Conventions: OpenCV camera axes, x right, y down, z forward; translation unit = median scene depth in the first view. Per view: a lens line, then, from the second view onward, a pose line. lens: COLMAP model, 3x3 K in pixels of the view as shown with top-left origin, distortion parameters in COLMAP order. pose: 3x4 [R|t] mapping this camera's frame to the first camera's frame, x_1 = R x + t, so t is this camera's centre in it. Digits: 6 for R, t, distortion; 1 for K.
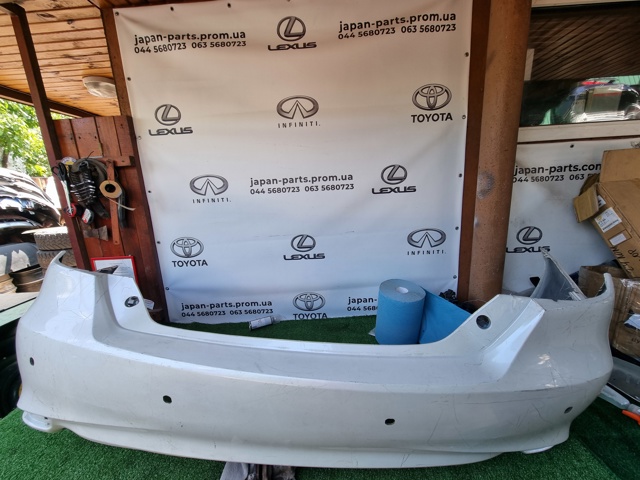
lens RADIAL K [[261.4, 0, 320.0], [0, 261.4, 239.2], [0, 0, 1]] dist [-0.000132, -0.000835]
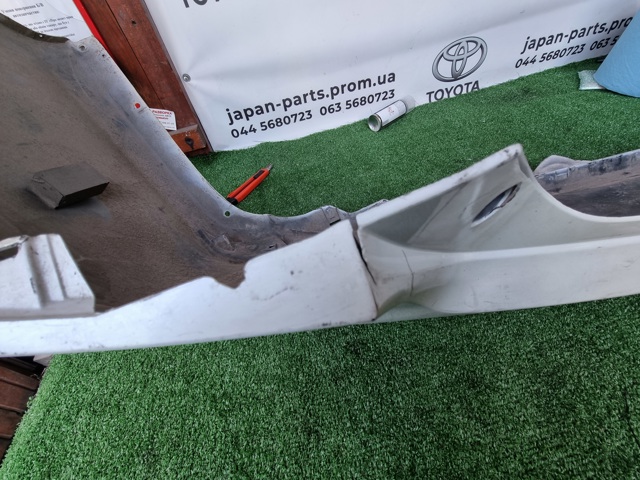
lens RADIAL K [[261.4, 0, 319.1], [0, 261.4, 240.2], [0, 0, 1]] dist [-0.000132, -0.000835]
pose [[0.958115, -0.255347, 0.129665, -0.550835], [0.146260, 0.825561, 0.545029, 0.232493], [-0.246218, -0.503236, 0.828330, 0.471708]]
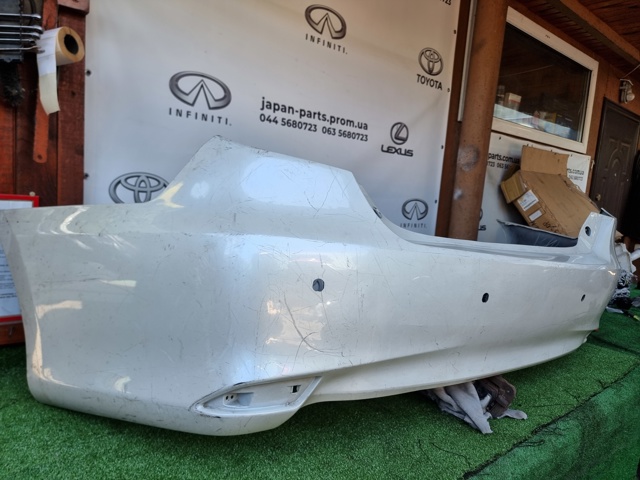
lens RADIAL K [[451.8, 0, 319.2], [0, 451.8, 240.4], [0, 0, 1]] dist [0.047632, -0.042588]
pose [[0.740030, 0.036756, 0.671569, -0.931332], [0.017356, 0.997129, -0.073700, 0.222013], [-0.672350, 0.066196, 0.737268, 0.069408]]
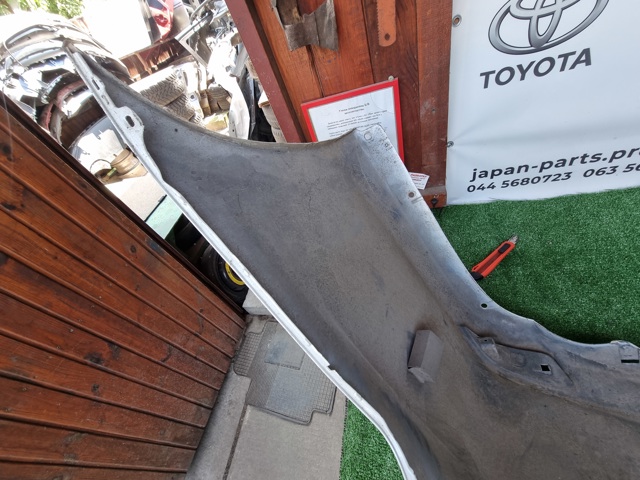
lens RADIAL K [[261.4, 0, 321.2], [0, 261.4, 239.6], [0, 0, 1]] dist [-0.000132, -0.000835]
pose [[0.959063, -0.059041, -0.276969, -0.765764], [0.212828, 0.795467, 0.567395, 0.009101], [0.186820, -0.603114, 0.775468, 0.540674]]
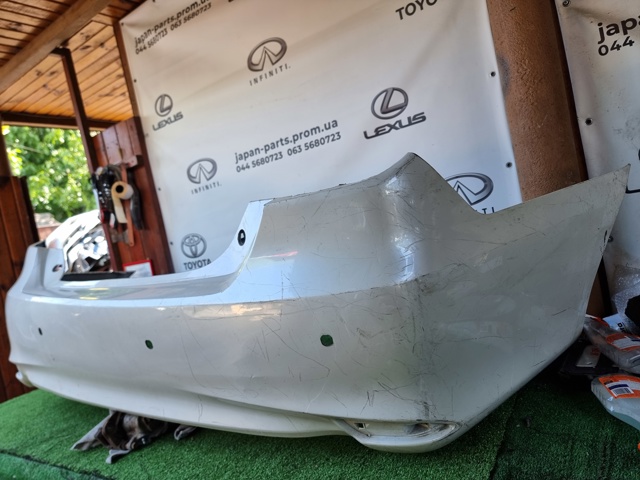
lens RADIAL K [[451.8, 0, 317.8], [0, 451.8, 244.3], [0, 0, 1]] dist [0.047632, -0.042588]
pose [[0.833486, -0.094825, -0.544344, 0.718299], [0.046273, 0.993682, -0.102247, 0.215883], [0.550600, 0.060033, 0.832608, -0.040735]]
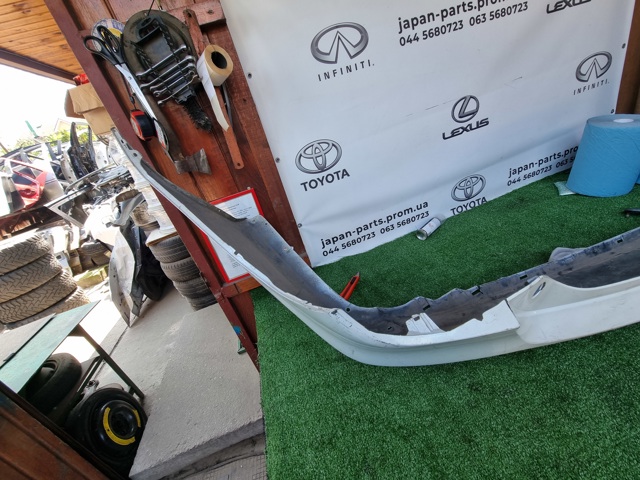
lens RADIAL K [[261.4, 0, 319.6], [0, 261.4, 241.4], [0, 0, 1]] dist [-0.000132, -0.000835]
pose [[0.935451, -0.313323, 0.163587, -0.741817], [0.274525, 0.935577, 0.222106, 0.094432], [-0.222640, -0.162860, 0.961201, 0.318576]]
